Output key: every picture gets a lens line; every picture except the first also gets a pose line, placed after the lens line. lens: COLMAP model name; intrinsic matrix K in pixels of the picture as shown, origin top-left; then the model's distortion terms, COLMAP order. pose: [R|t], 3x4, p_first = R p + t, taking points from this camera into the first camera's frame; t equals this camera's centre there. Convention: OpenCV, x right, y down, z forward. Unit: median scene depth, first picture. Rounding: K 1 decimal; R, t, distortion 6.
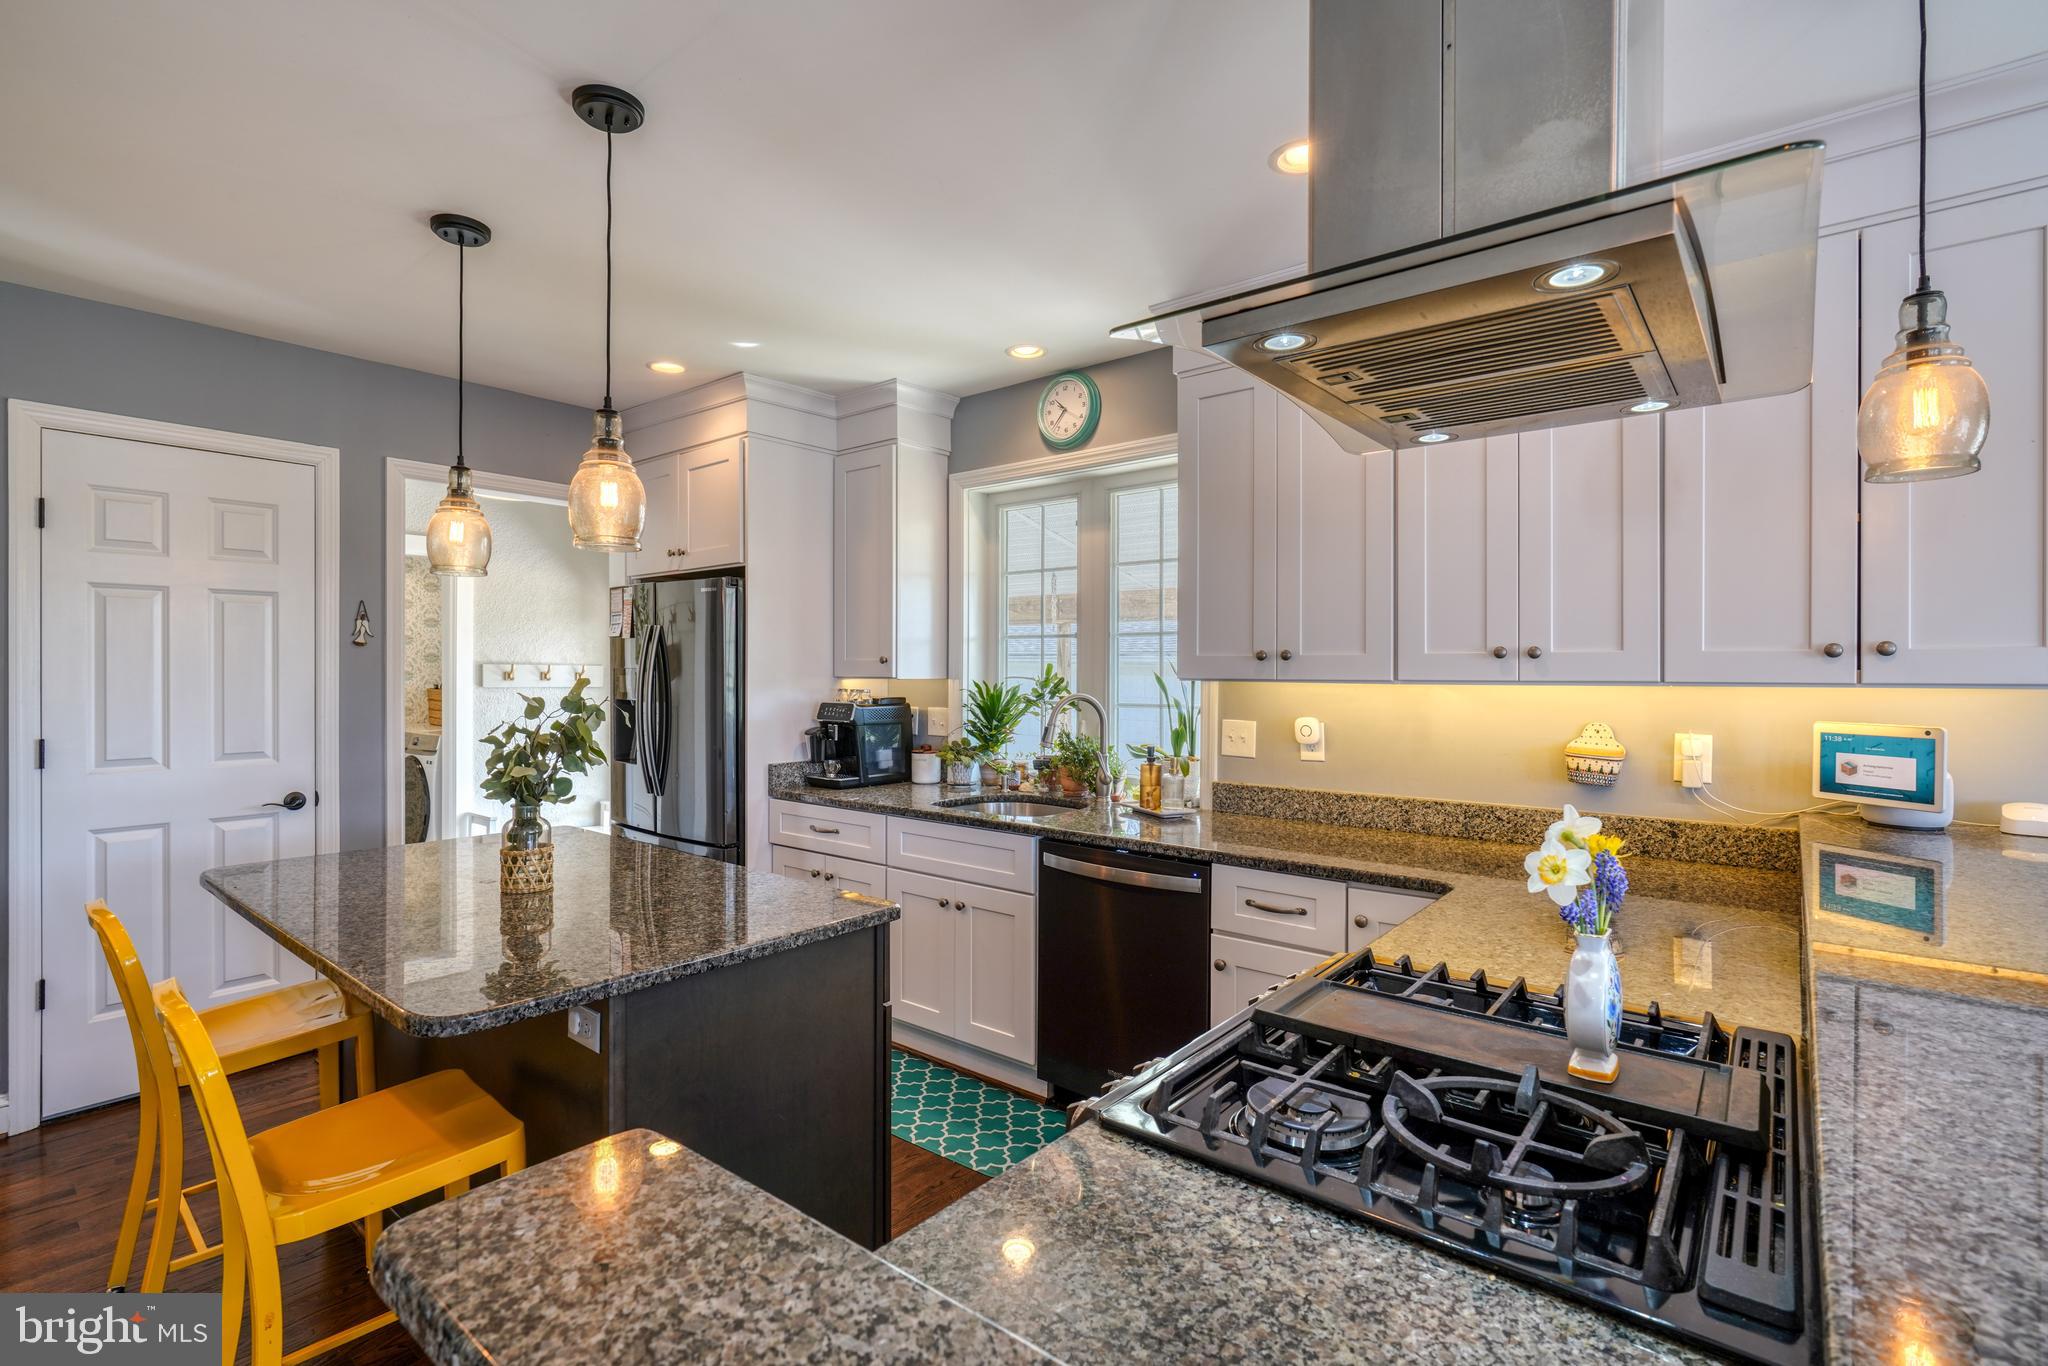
lens RADIAL K [[946.7, 0, 1011.8], [0, 946.7, 672.1], [0, 0, 1]] dist [-0.014059, 0.005734]
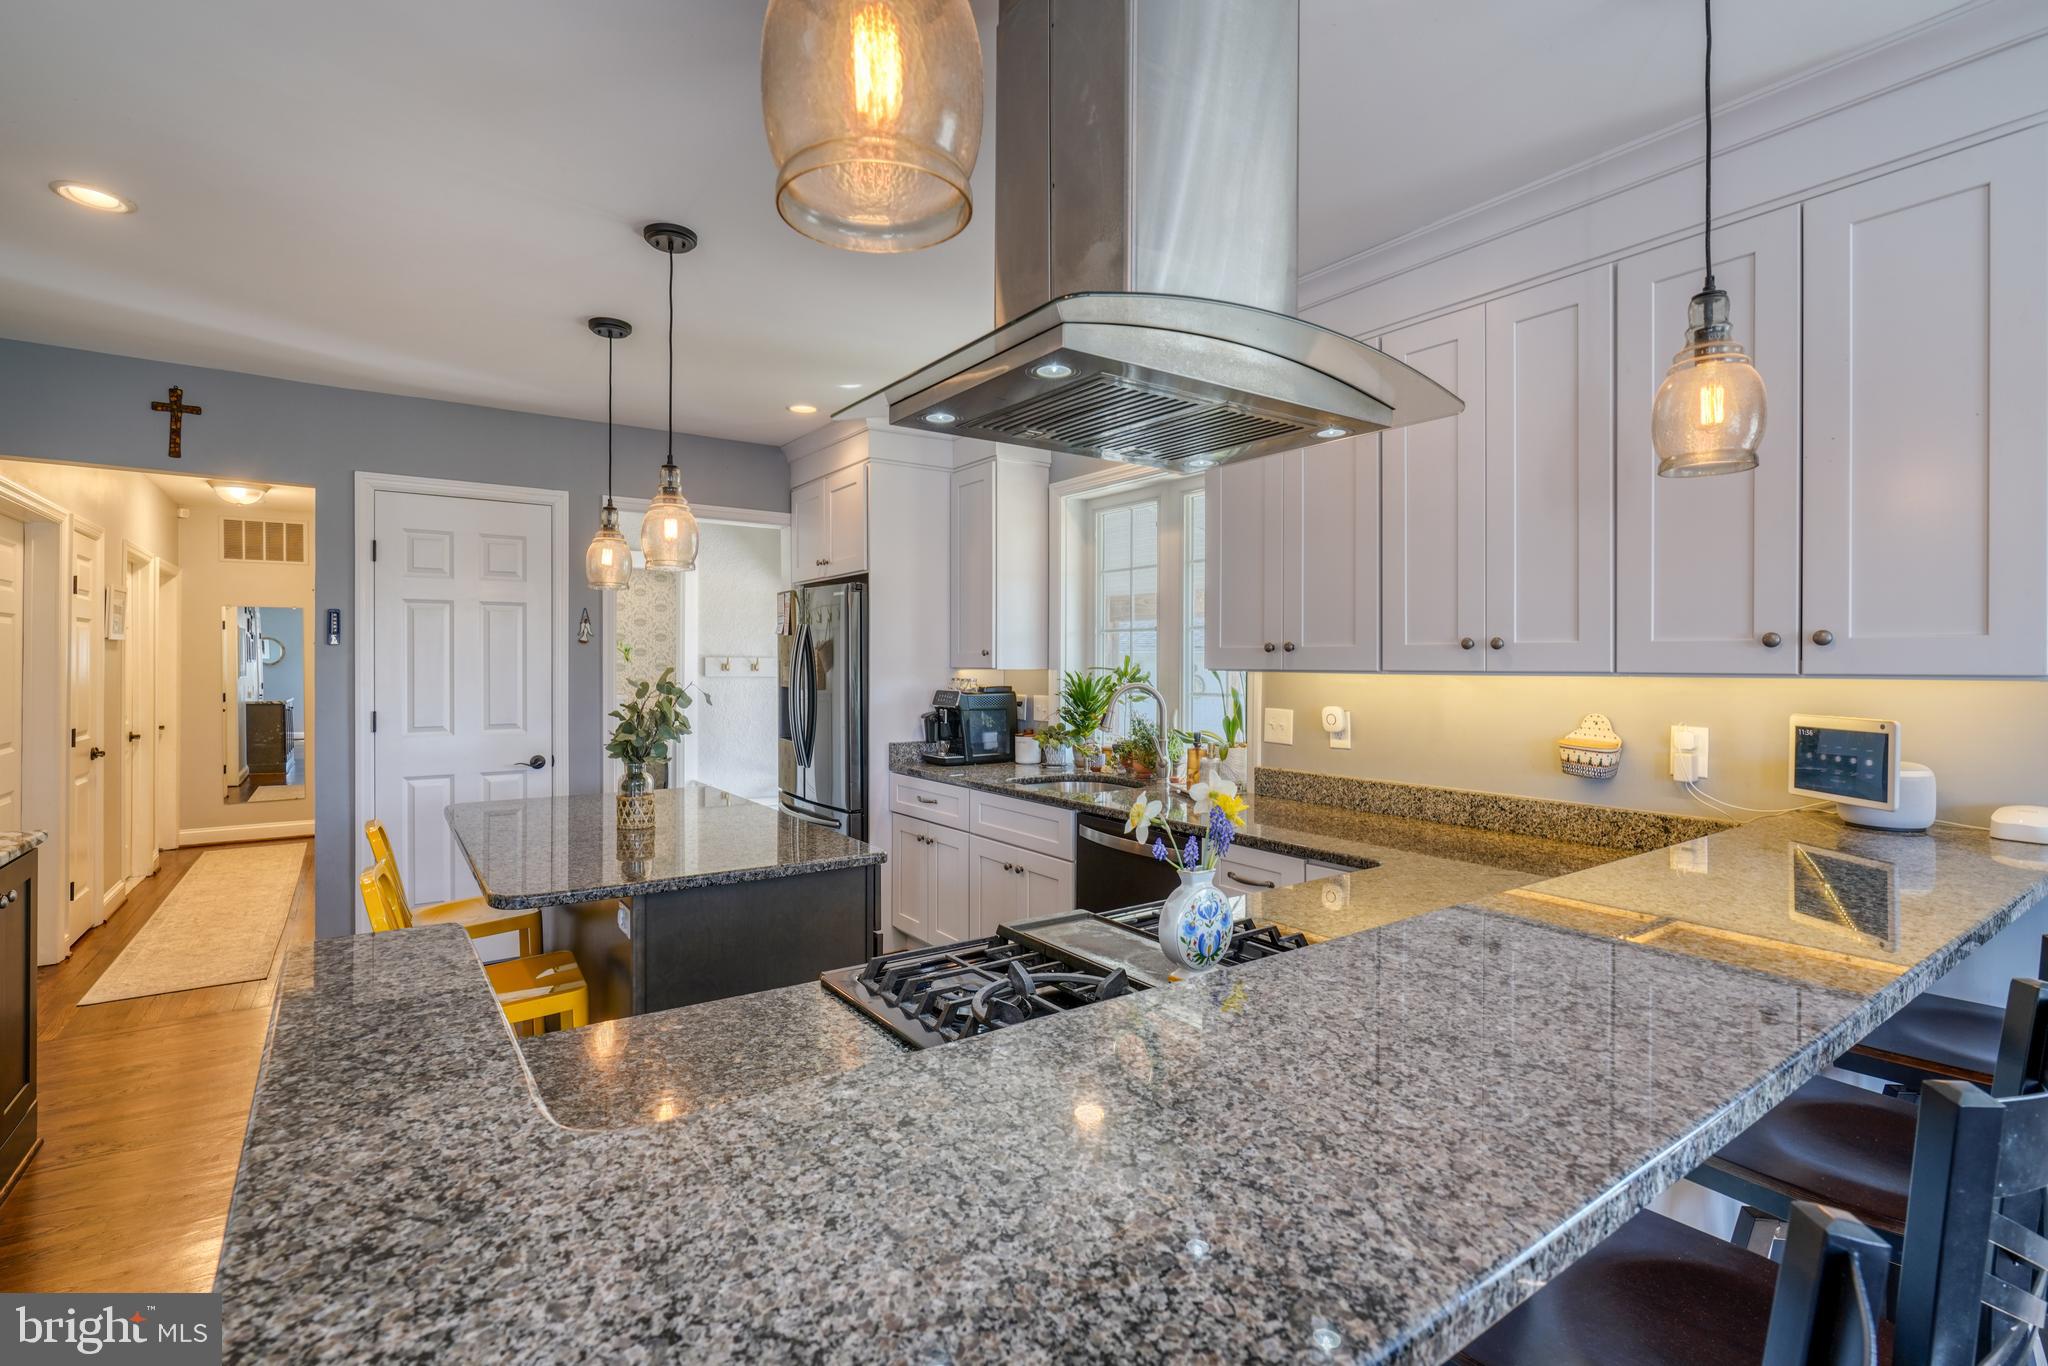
lens RADIAL K [[946.7, 0, 1010.3], [0, 946.7, 664.2], [0, 0, 1]] dist [-0.014059, 0.005734]
pose [[0.962548, -0.000426, -0.271110, 0.242603], [0.000509, 1.000000, 0.000236, 0.000948], [0.271110, -0.000365, 0.962548, -0.091441]]
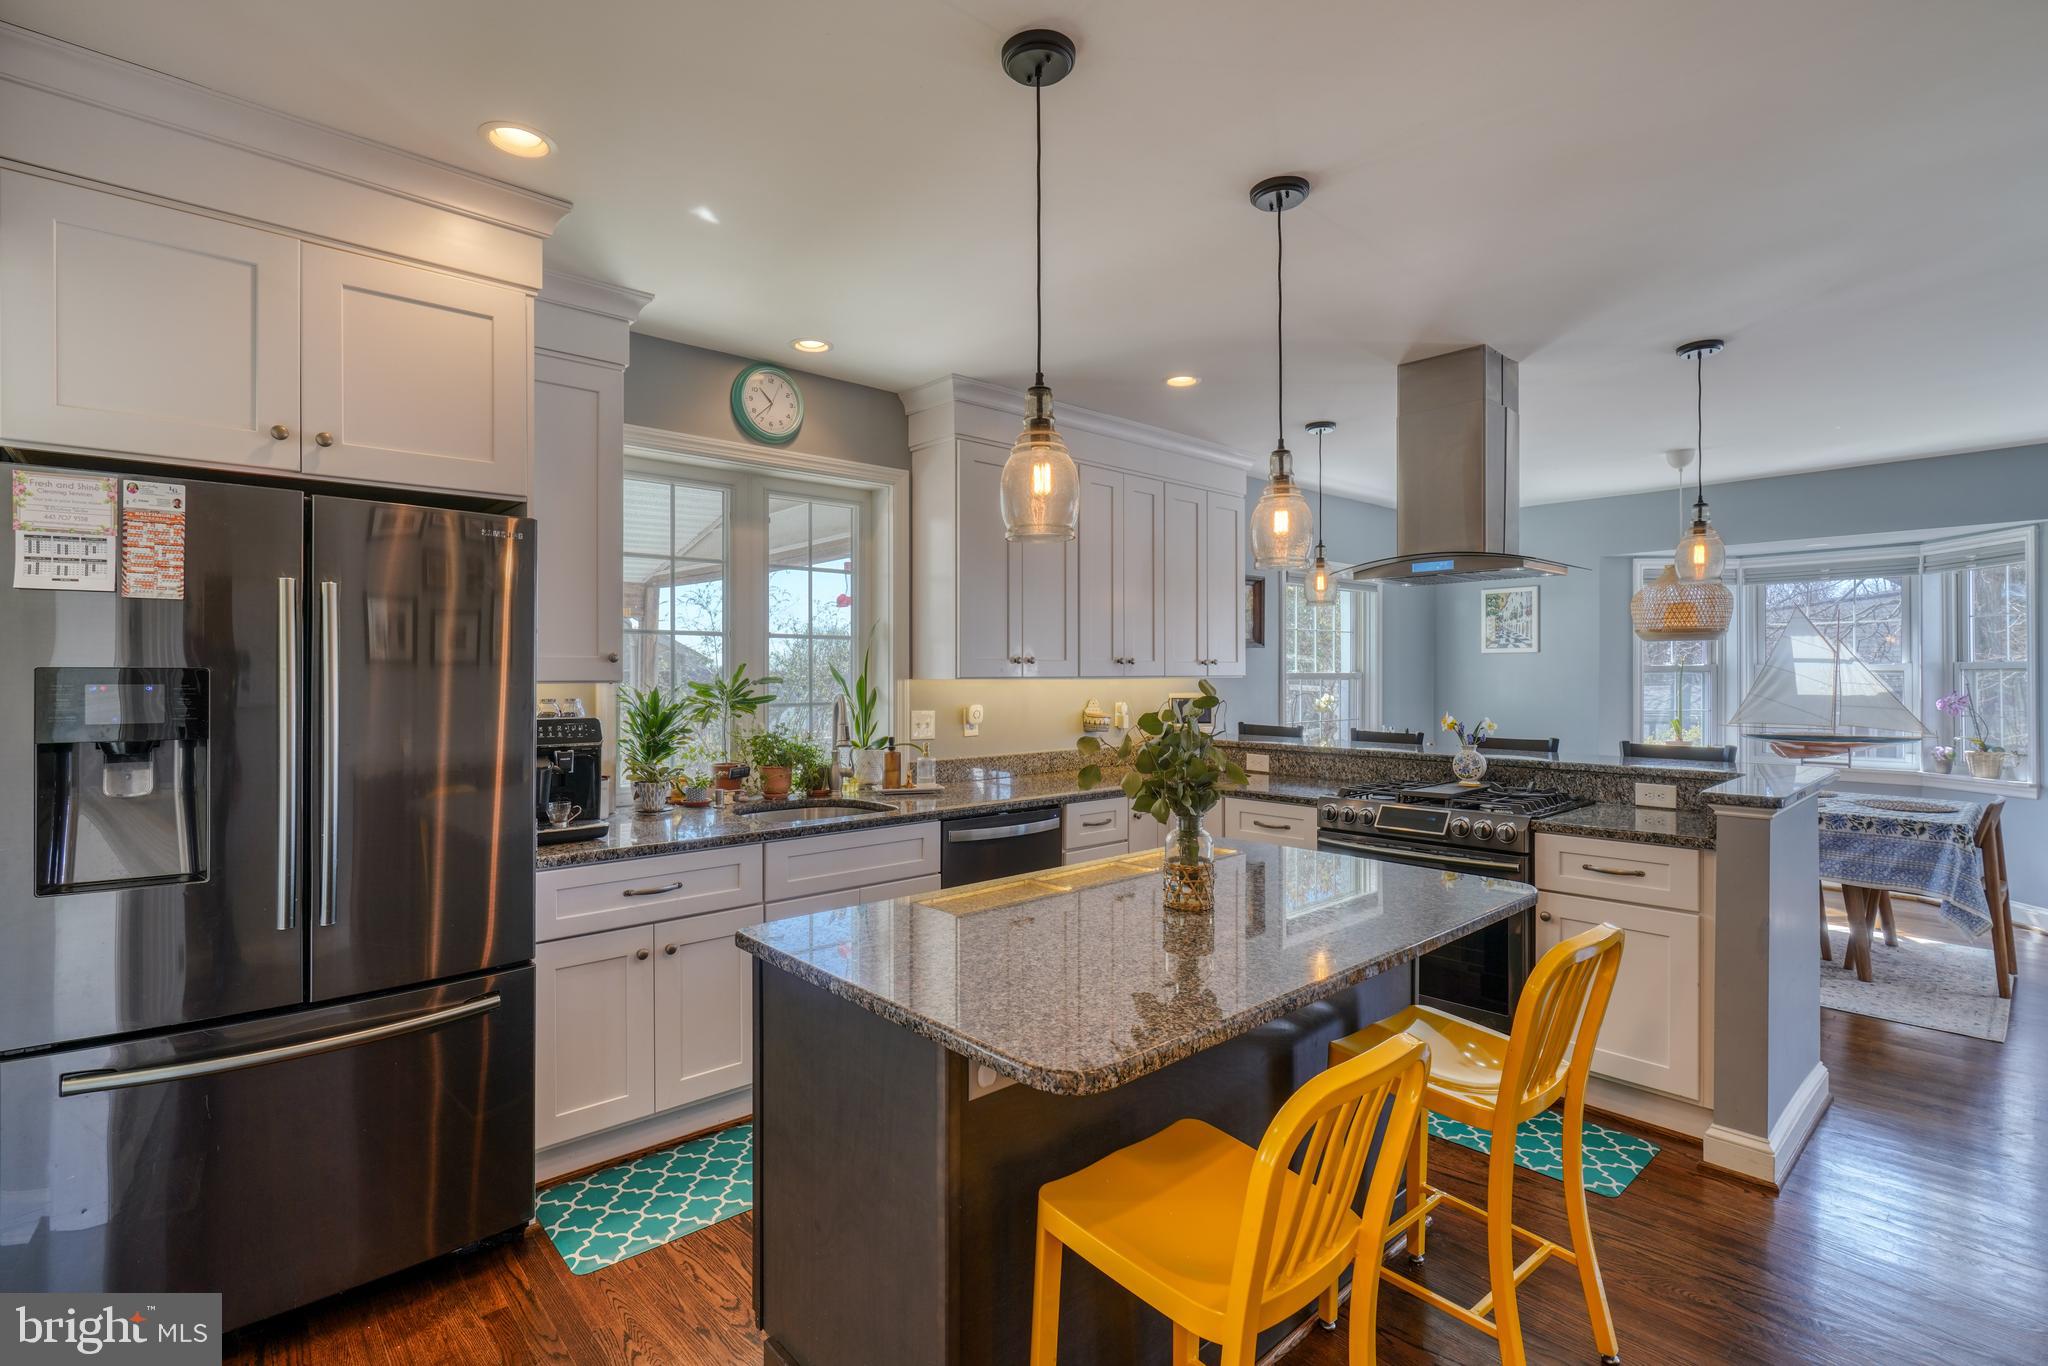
lens RADIAL K [[946.7, 0, 1006.5], [0, 946.7, 679.4], [0, 0, 1]] dist [-0.014059, 0.005734]
pose [[0.169197, -0.010134, 0.985530, -1.006369], [-0.002281, 0.999940, 0.010673, -0.003434], [-0.985580, -0.004054, 0.169164, 0.692738]]
